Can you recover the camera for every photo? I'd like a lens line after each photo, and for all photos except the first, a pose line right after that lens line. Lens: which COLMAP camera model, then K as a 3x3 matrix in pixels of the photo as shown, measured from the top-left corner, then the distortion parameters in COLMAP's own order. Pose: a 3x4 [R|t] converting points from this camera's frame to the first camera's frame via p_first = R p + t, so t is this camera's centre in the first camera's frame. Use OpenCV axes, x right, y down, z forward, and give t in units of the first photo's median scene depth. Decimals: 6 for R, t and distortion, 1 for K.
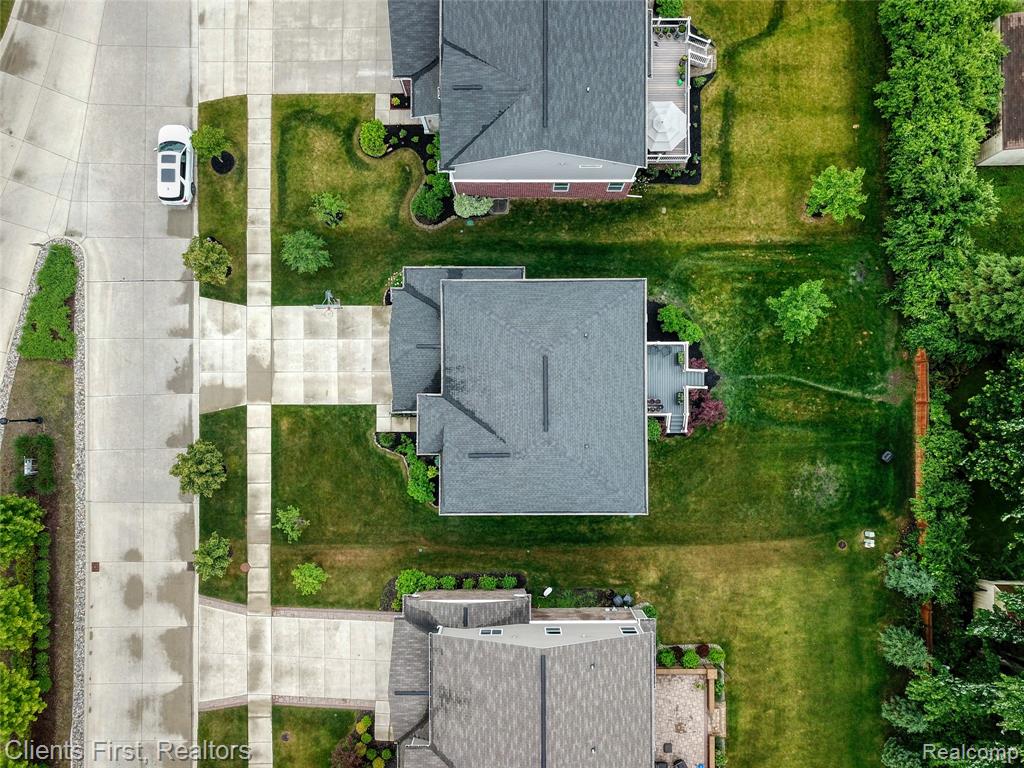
lens RADIAL K [[814.6, 0, 509.0], [0, 814.6, 407.2], [0, 0, 1]] dist [0.005841, -0.008063]
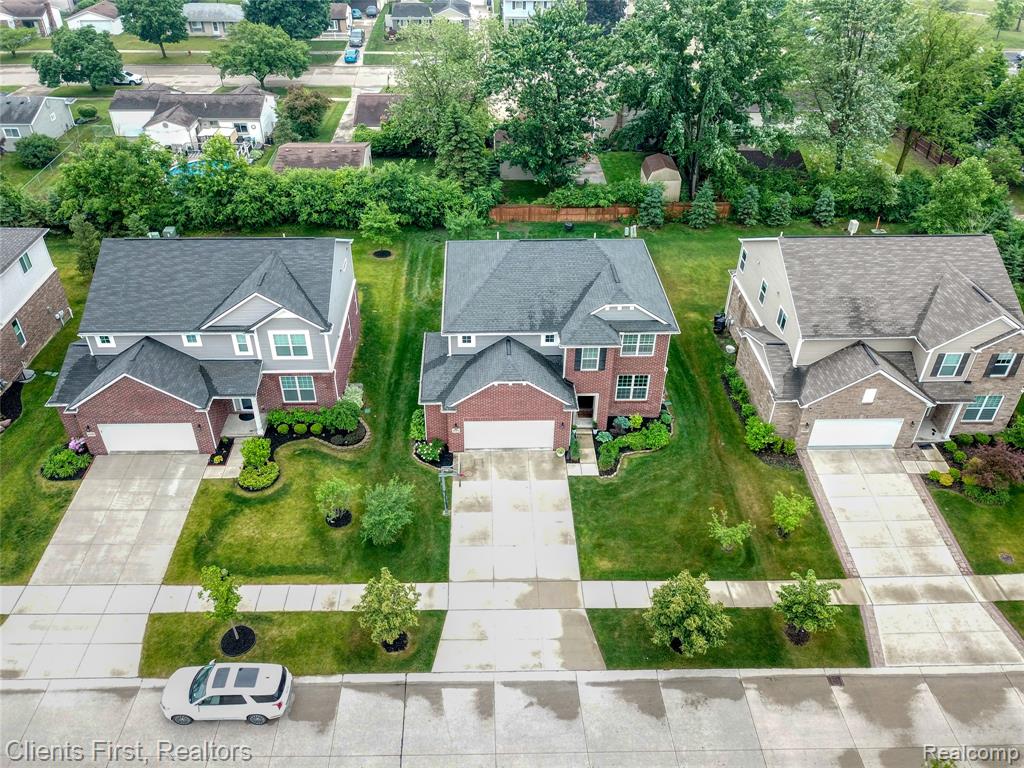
lens RADIAL K [[774.8, 0, 505.2], [0, 774.8, 374.3], [0, 0, 1]] dist [0.012378, -0.015405]
pose [[-0.029946, -0.593035, 0.804620, -0.749853], [0.999482, -0.008291, 0.031088, -0.093182], [-0.011765, 0.805134, 0.592976, 0.426680]]
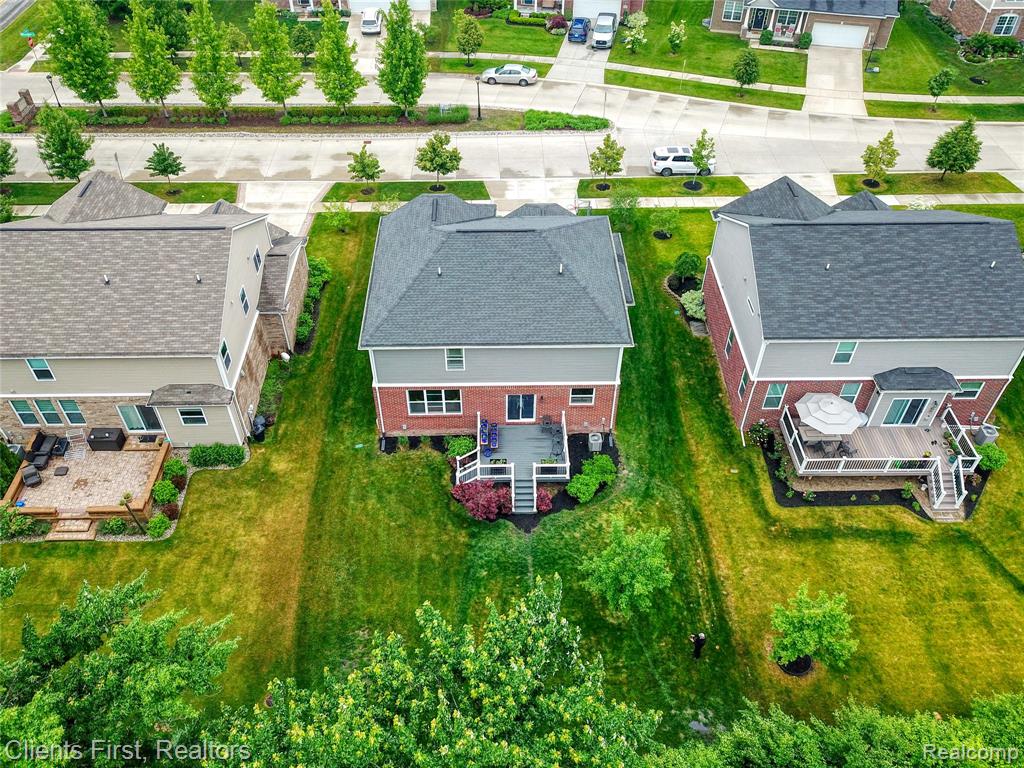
lens RADIAL K [[814.6, 0, 494.5], [0, 814.6, 386.2], [0, 0, 1]] dist [0.005841, -0.008063]
pose [[0.003877, 0.682758, -0.730634, 0.722905], [-0.999982, 0.005976, 0.000278, -0.006738], [0.004556, 0.730620, 0.682769, 0.394963]]
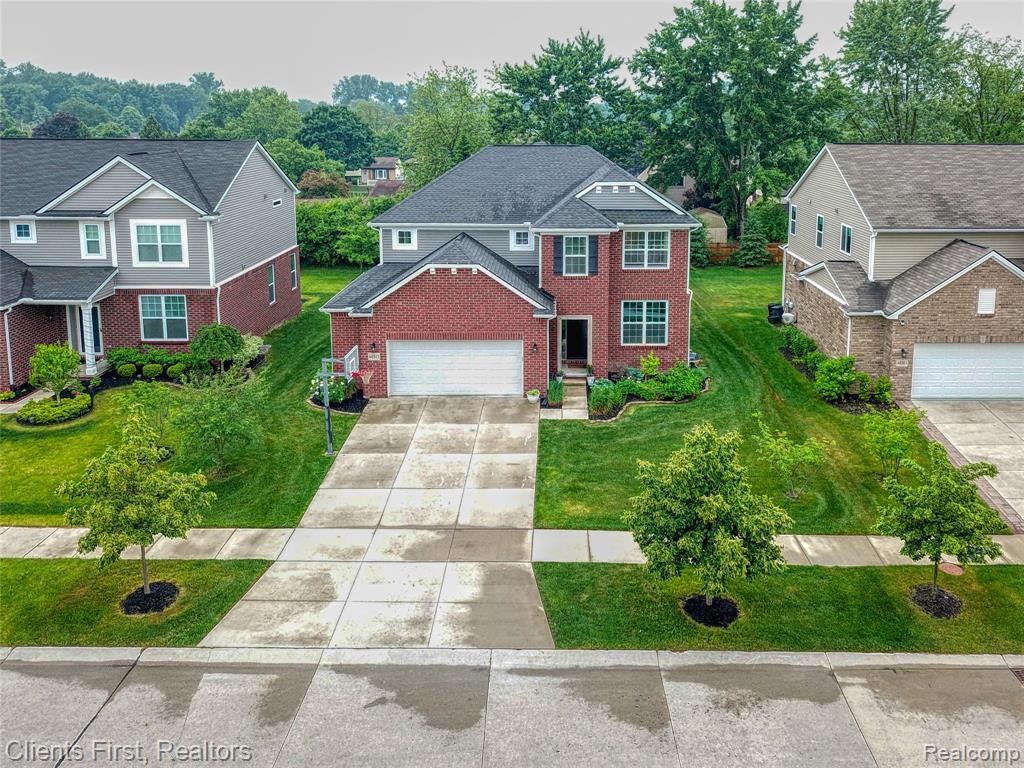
lens RADIAL K [[814.6, 0, 572.7], [0, 814.6, 242.6], [0, 0, 1]] dist [0.005841, -0.008063]
pose [[-0.014860, -0.165583, 0.986084, -0.679431], [0.999855, 0.005689, 0.016023, 0.009753], [-0.008263, 0.986179, 0.165474, 0.786239]]
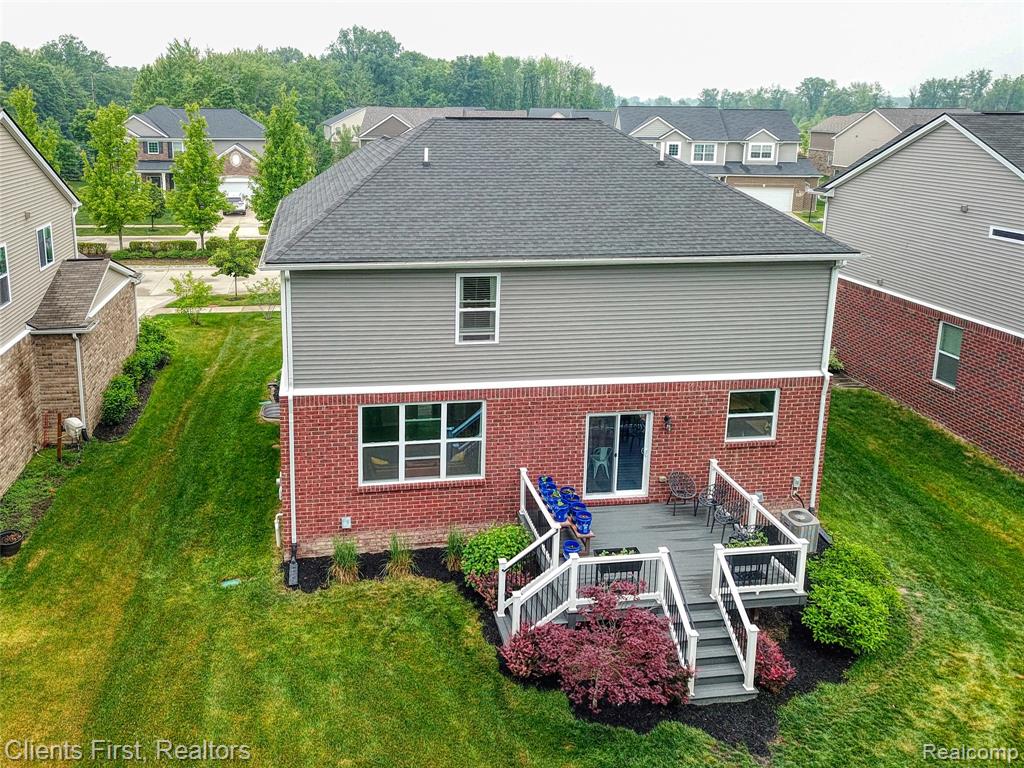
lens RADIAL K [[814.6, 0, 409.7], [0, 814.6, 274.8], [0, 0, 1]] dist [0.005841, -0.008063]
pose [[0.115546, 0.182643, -0.976366, 0.461784], [-0.993301, 0.019937, -0.113820, 0.097172], [-0.001323, 0.982977, 0.183723, 0.829779]]
